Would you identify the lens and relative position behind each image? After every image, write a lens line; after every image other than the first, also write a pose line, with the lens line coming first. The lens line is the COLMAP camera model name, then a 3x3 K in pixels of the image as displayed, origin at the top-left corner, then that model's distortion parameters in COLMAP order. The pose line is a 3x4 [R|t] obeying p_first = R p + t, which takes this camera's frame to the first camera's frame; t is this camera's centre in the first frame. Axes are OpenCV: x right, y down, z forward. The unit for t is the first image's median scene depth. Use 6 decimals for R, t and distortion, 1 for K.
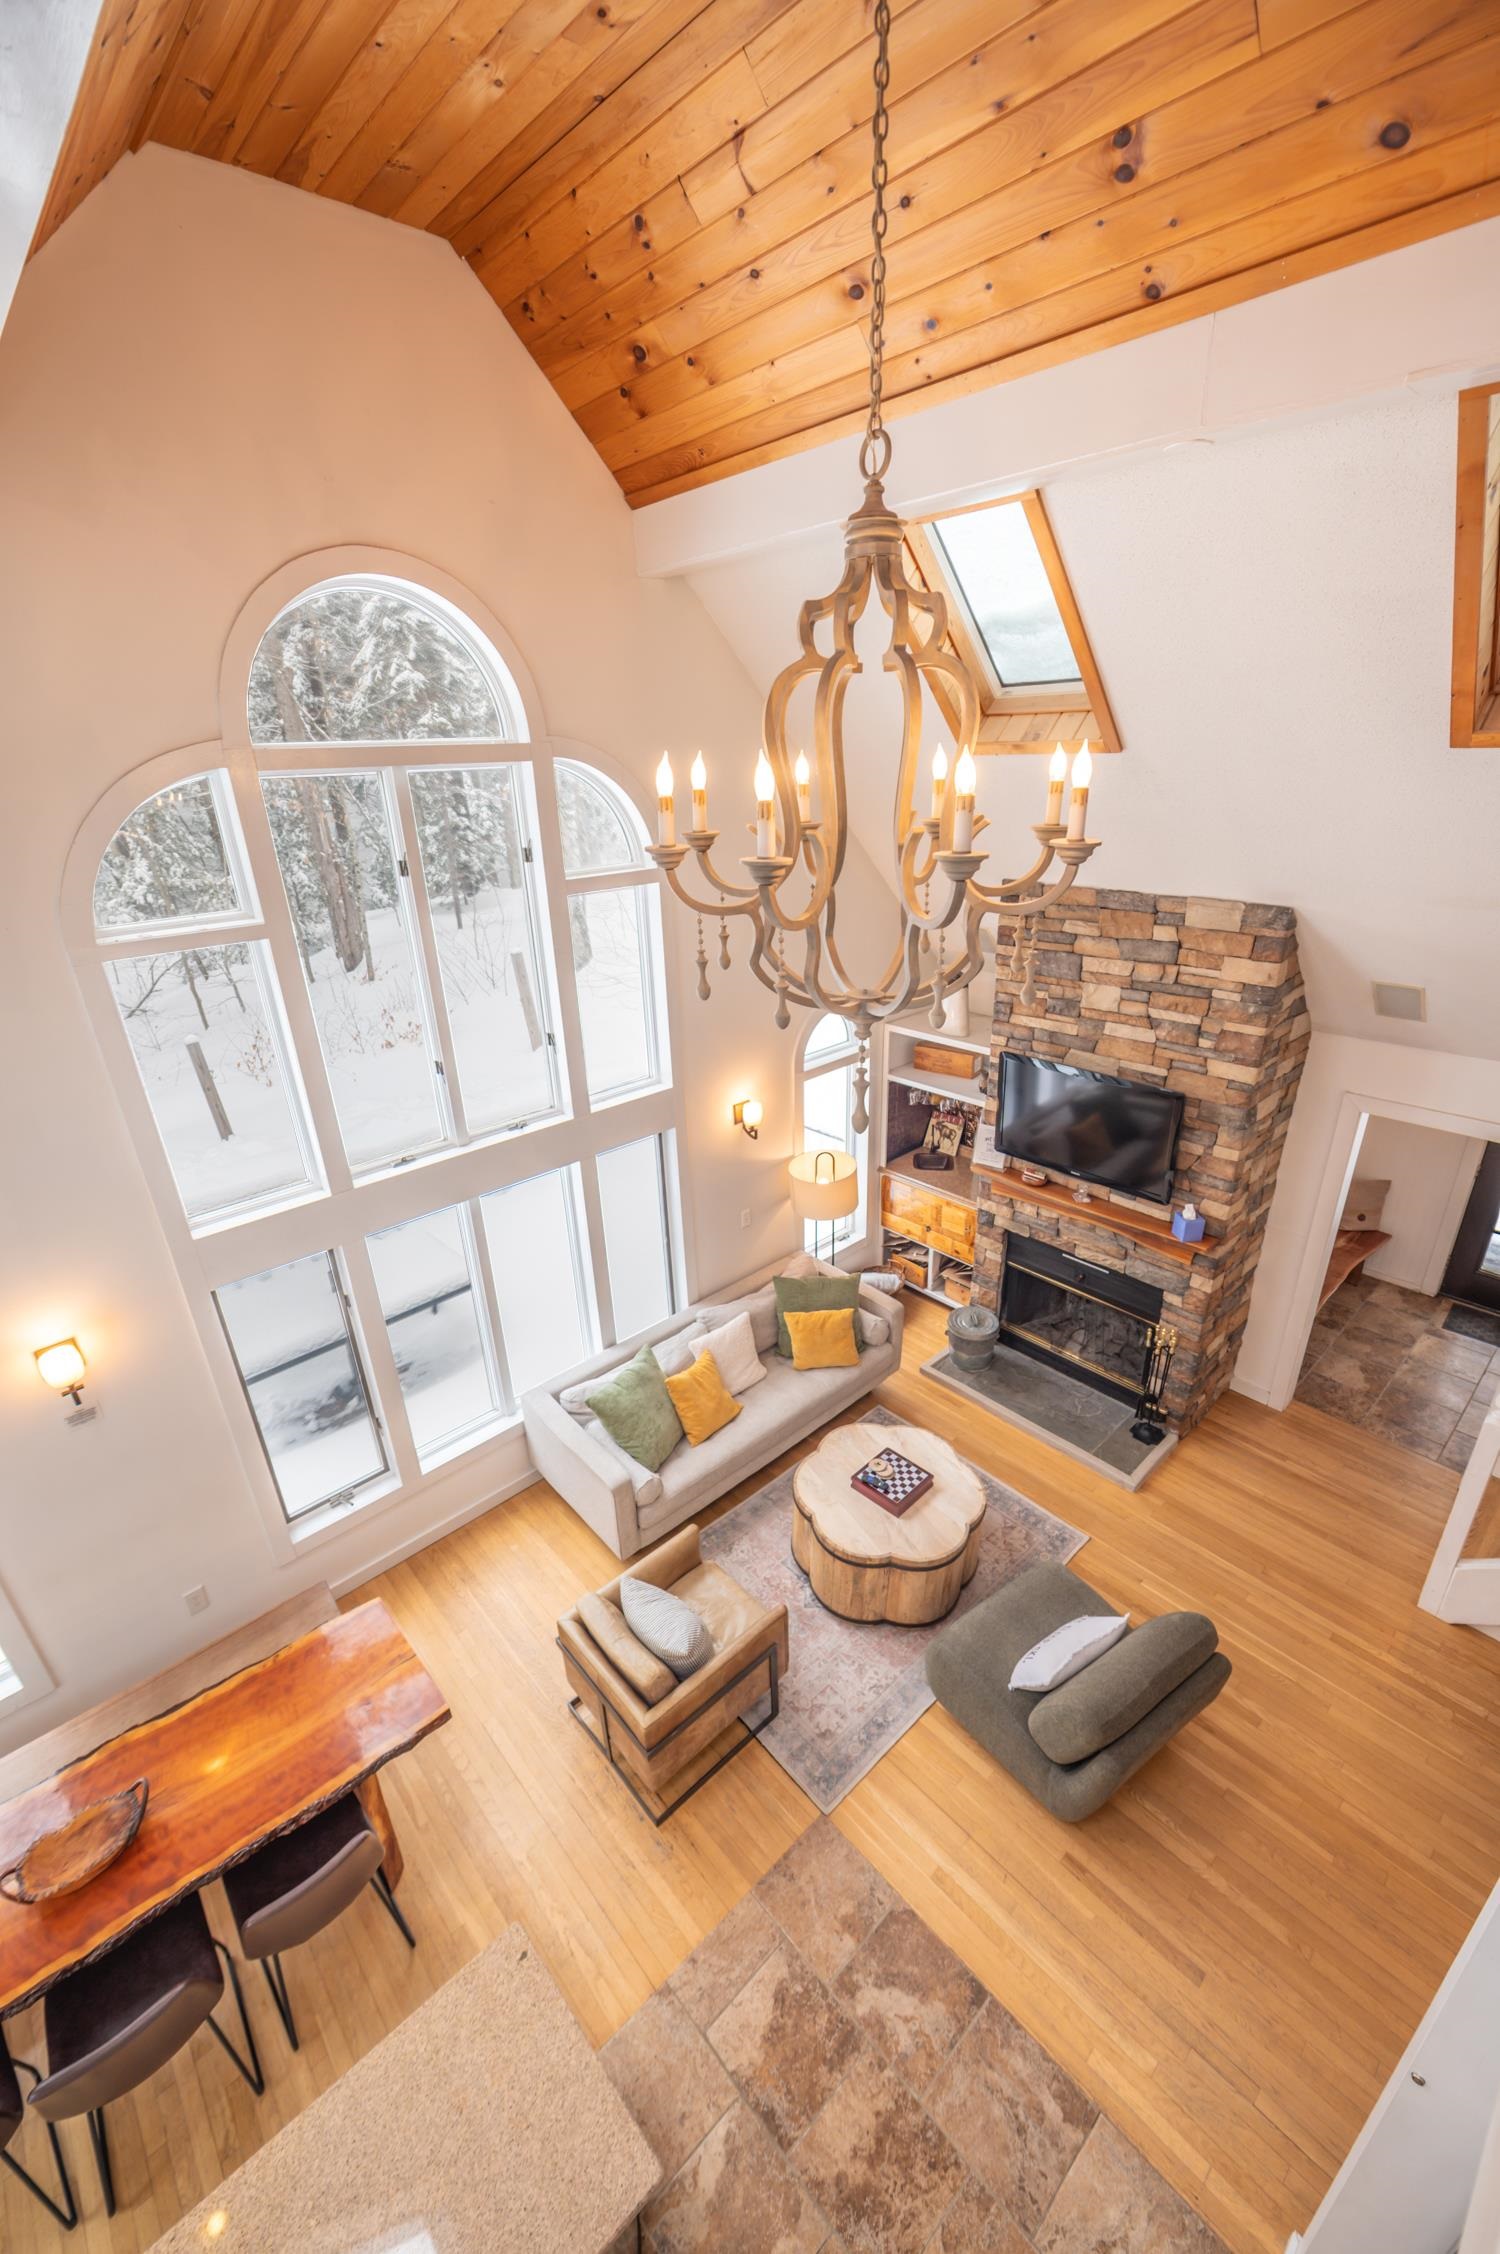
lens RADIAL K [[892.3, 0, 745.3], [0, 892.3, 1145.0], [0, 0, 1]] dist [-0.006008, -0.001034]
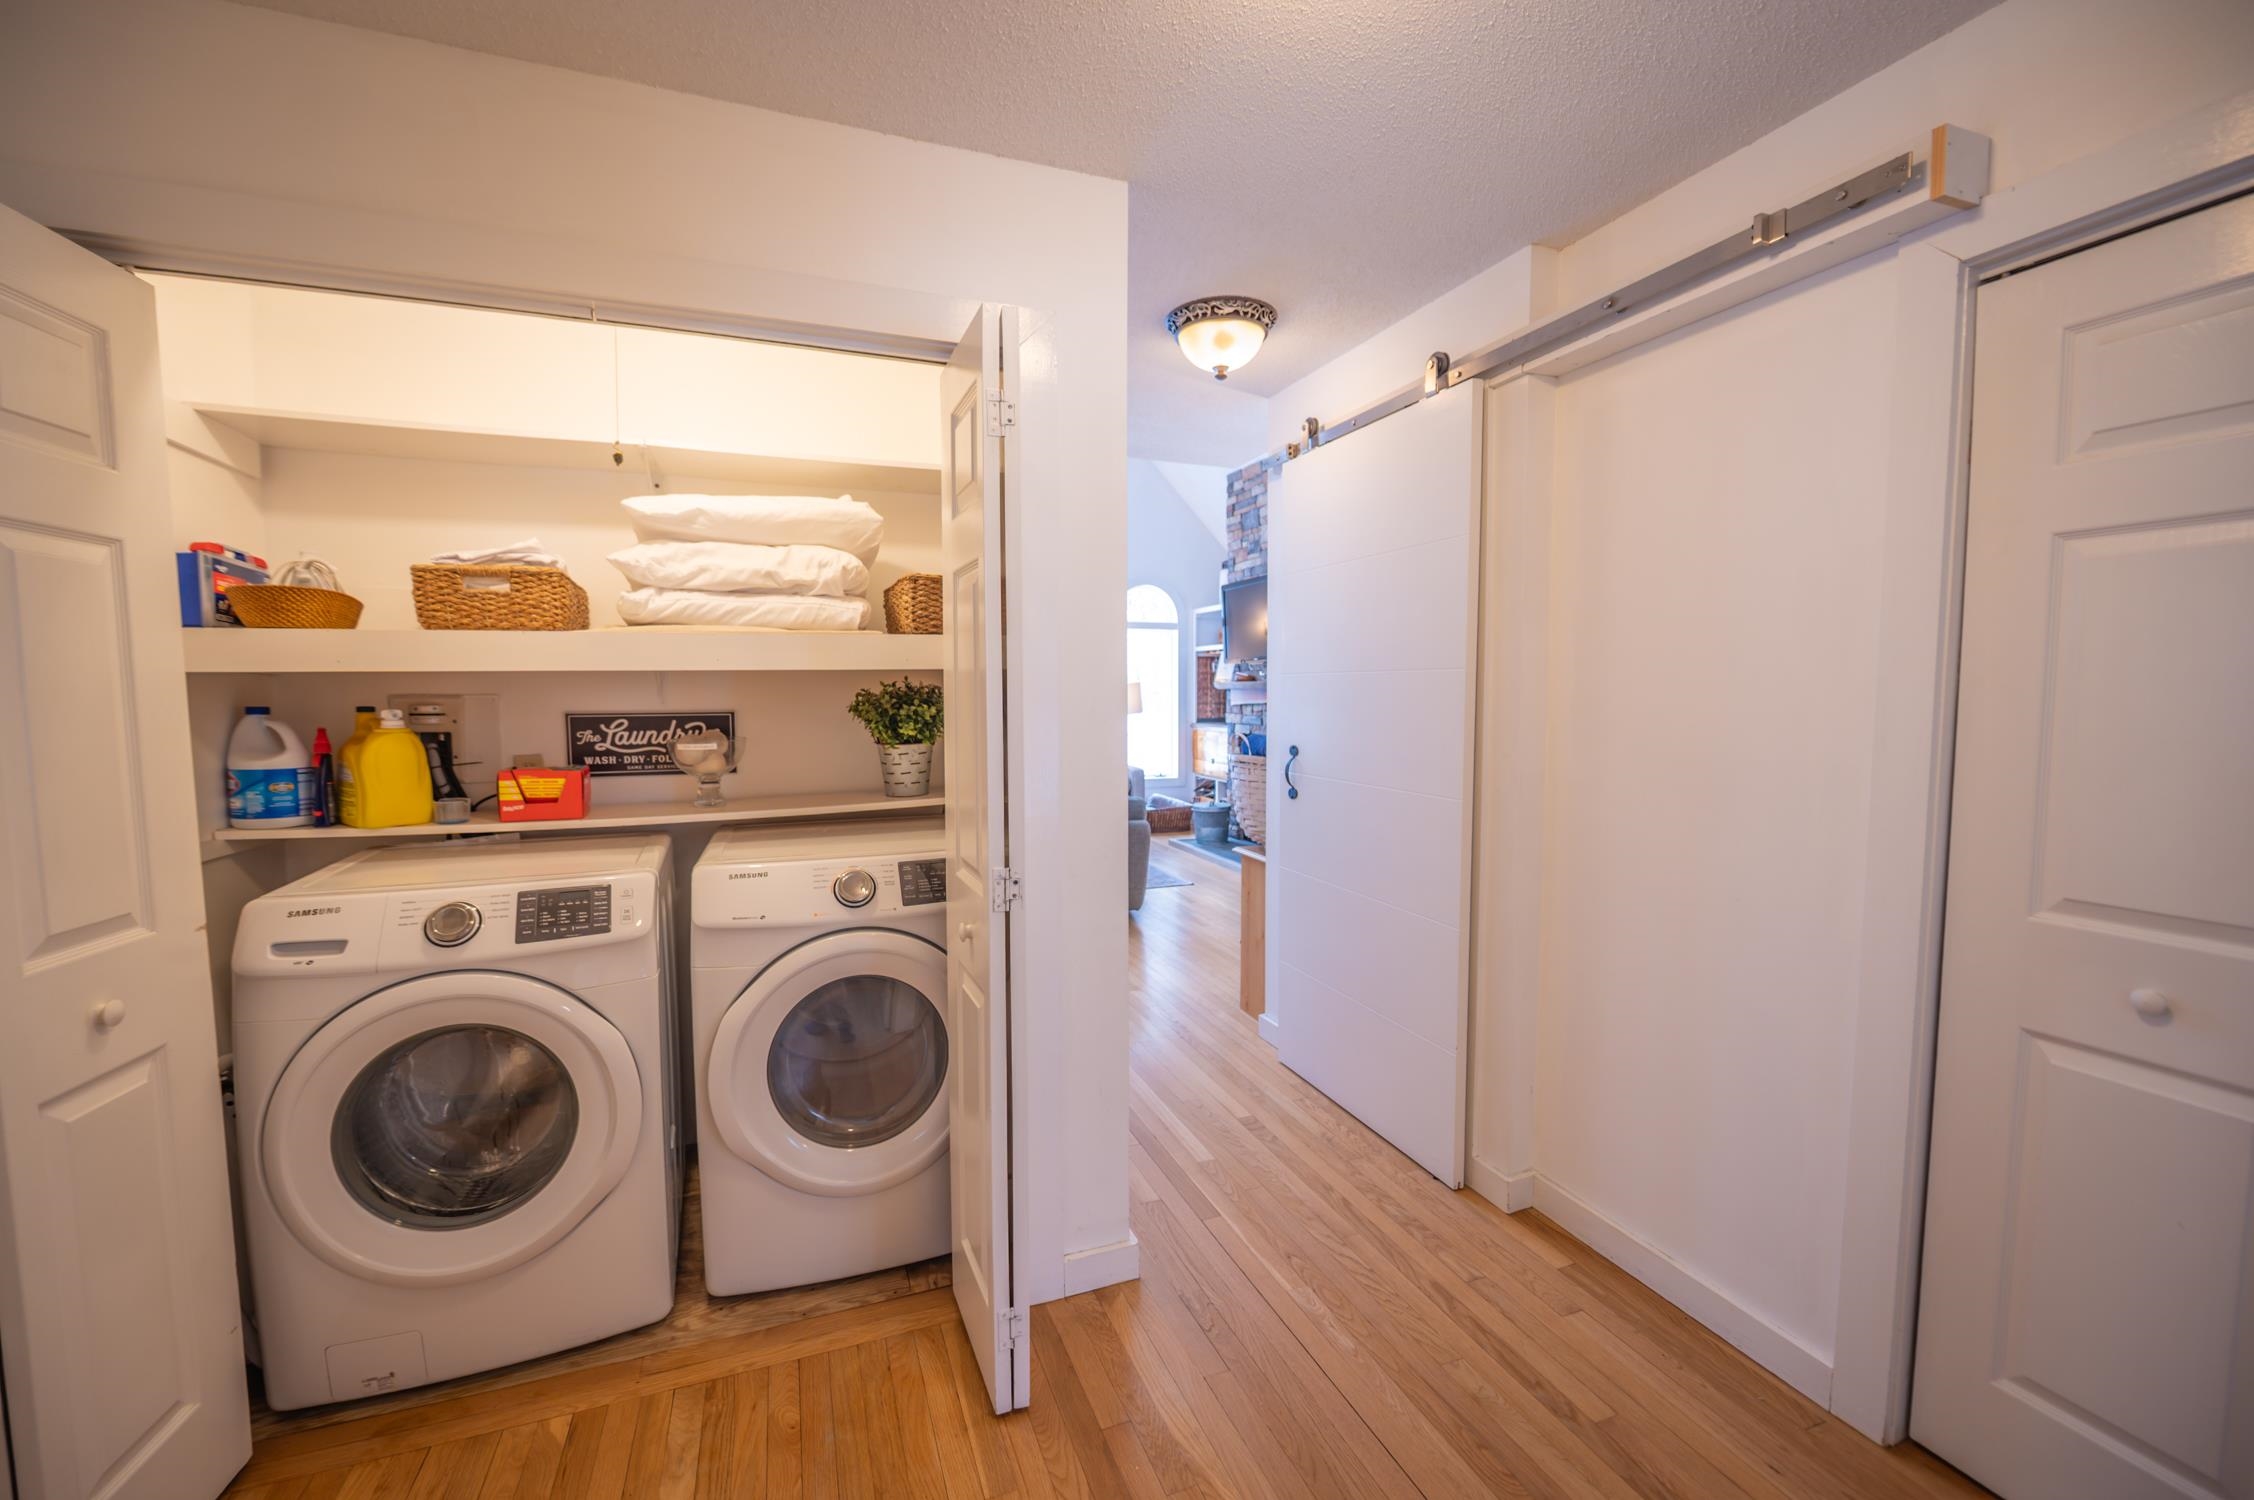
lens RADIAL K [[892.3, 0, 1124.5], [0, 892.3, 742.5], [0, 0, 1]] dist [-0.006008, -0.001034]
pose [[0.932559, 0.052776, -0.357140, 0.764335], [-0.171478, 0.935293, -0.309550, 0.682871], [0.317694, 0.349916, 0.881266, -0.241997]]
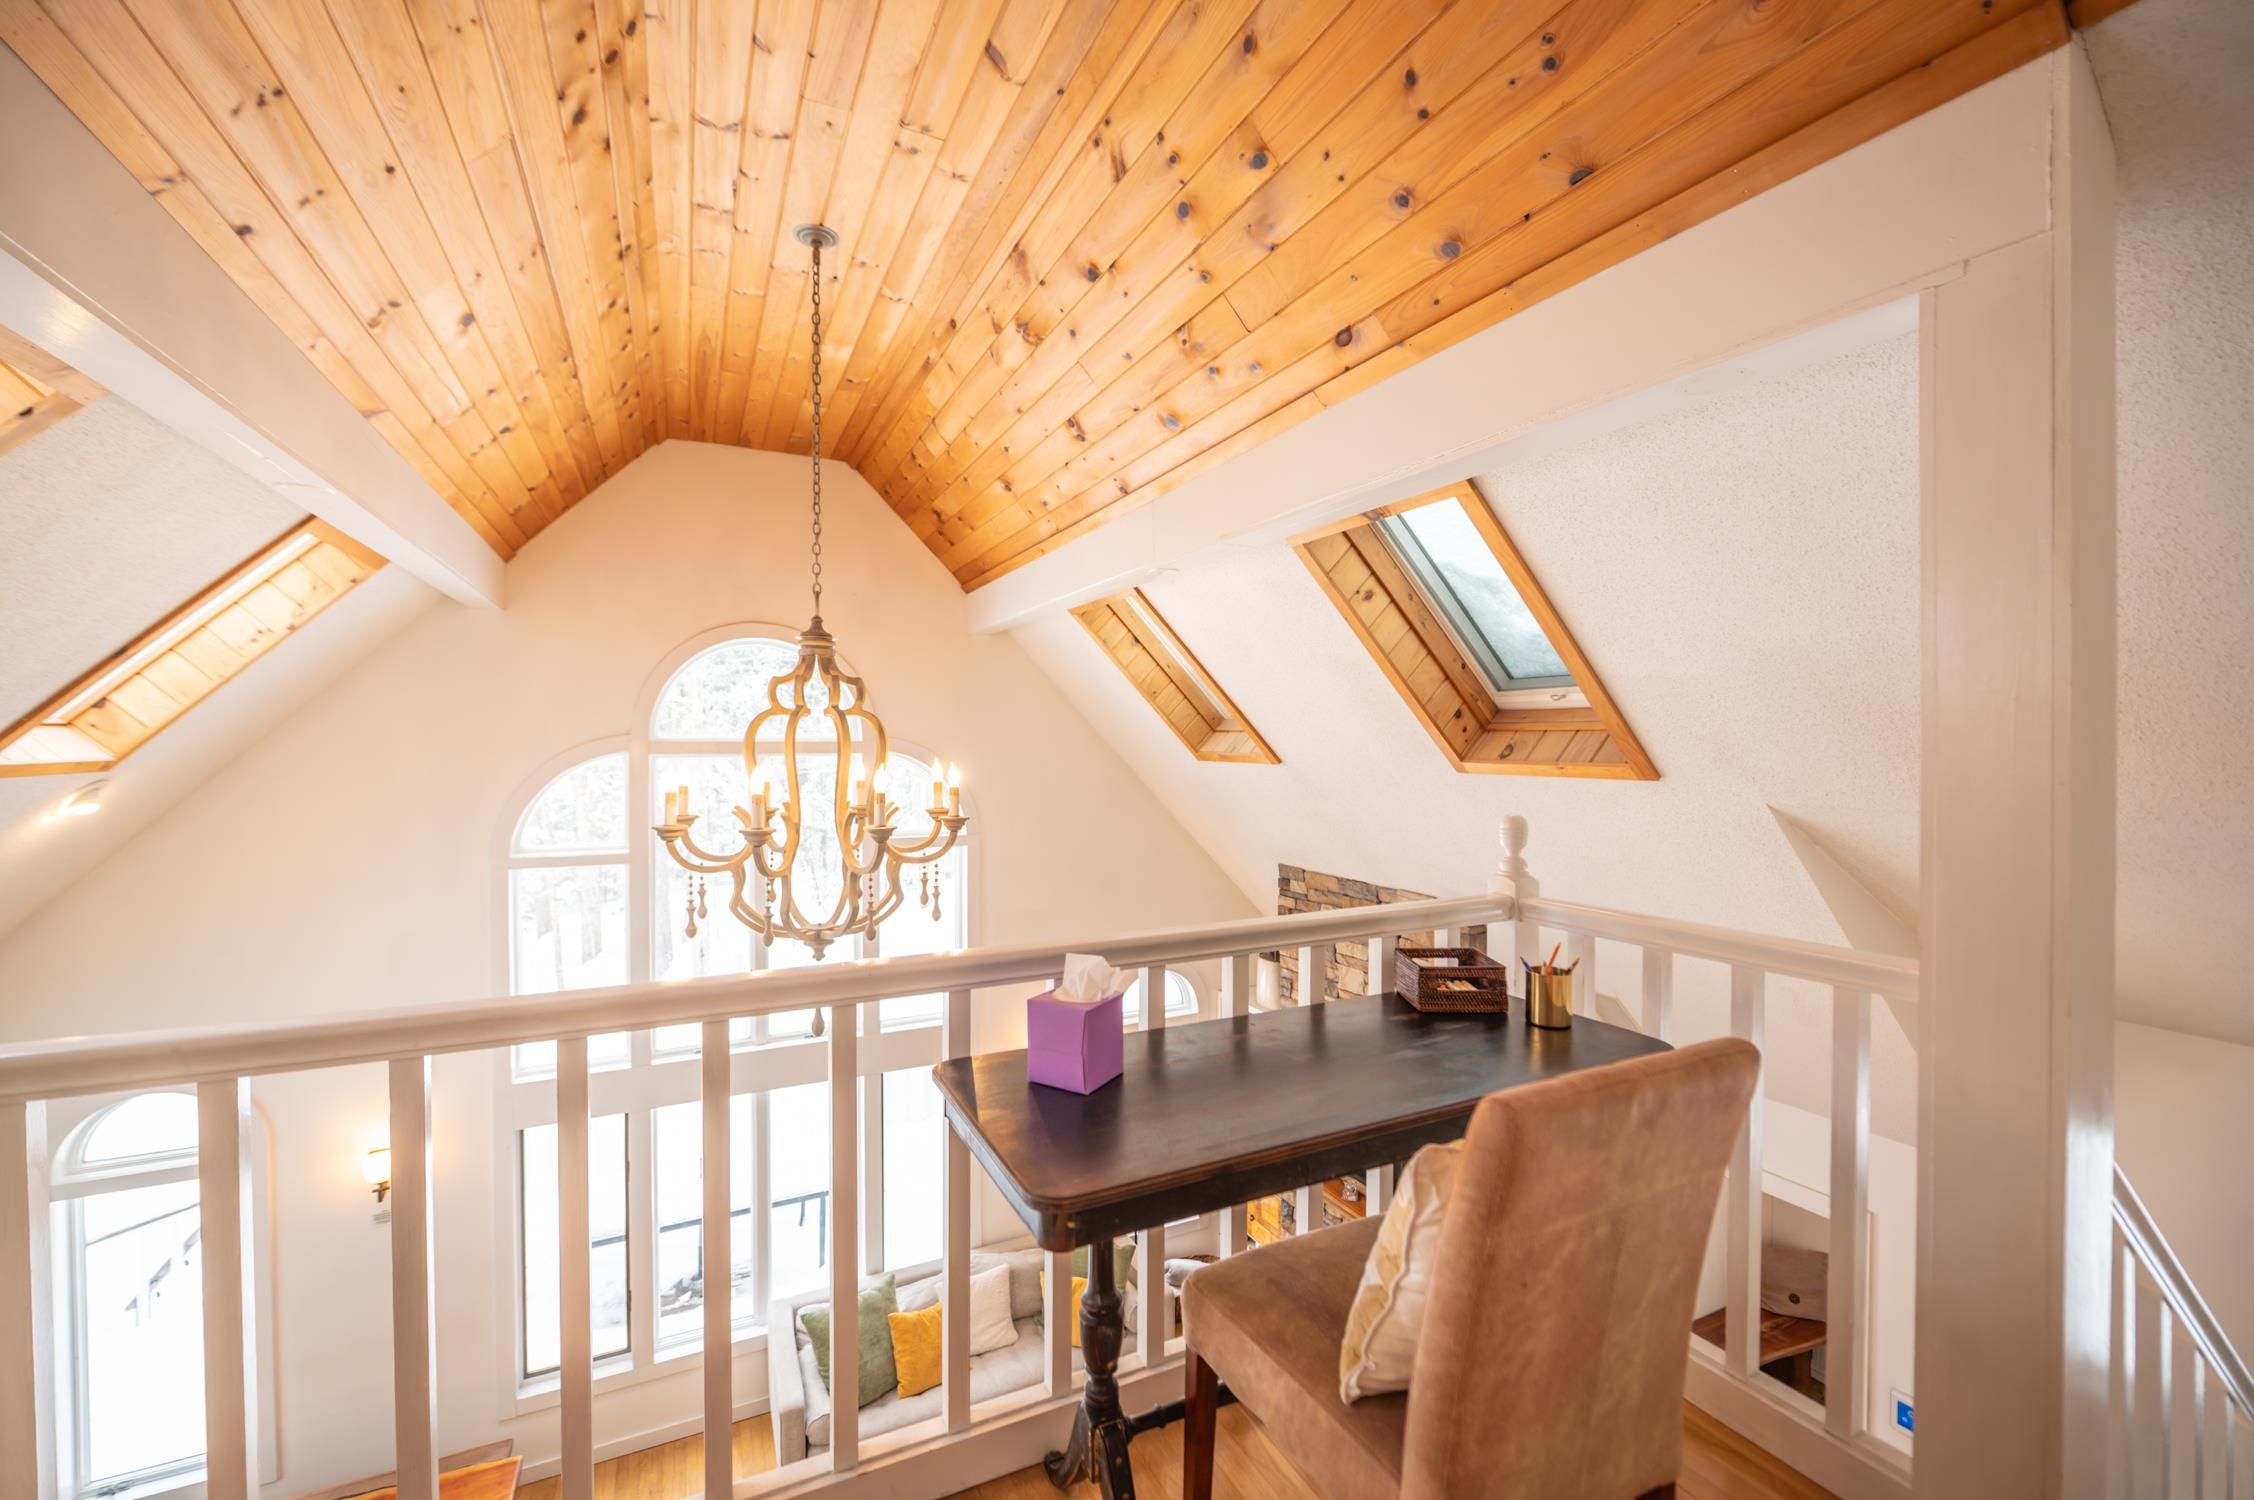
lens RADIAL K [[892.3, 0, 1124.4], [0, 892.3, 746.8], [0, 0, 1]] dist [-0.006008, -0.001034]
pose [[0.959394, 0.033223, -0.280107, 0.456386], [-0.140525, 0.917327, -0.372509, 0.009604], [0.244574, 0.396745, 0.884747, -0.095823]]
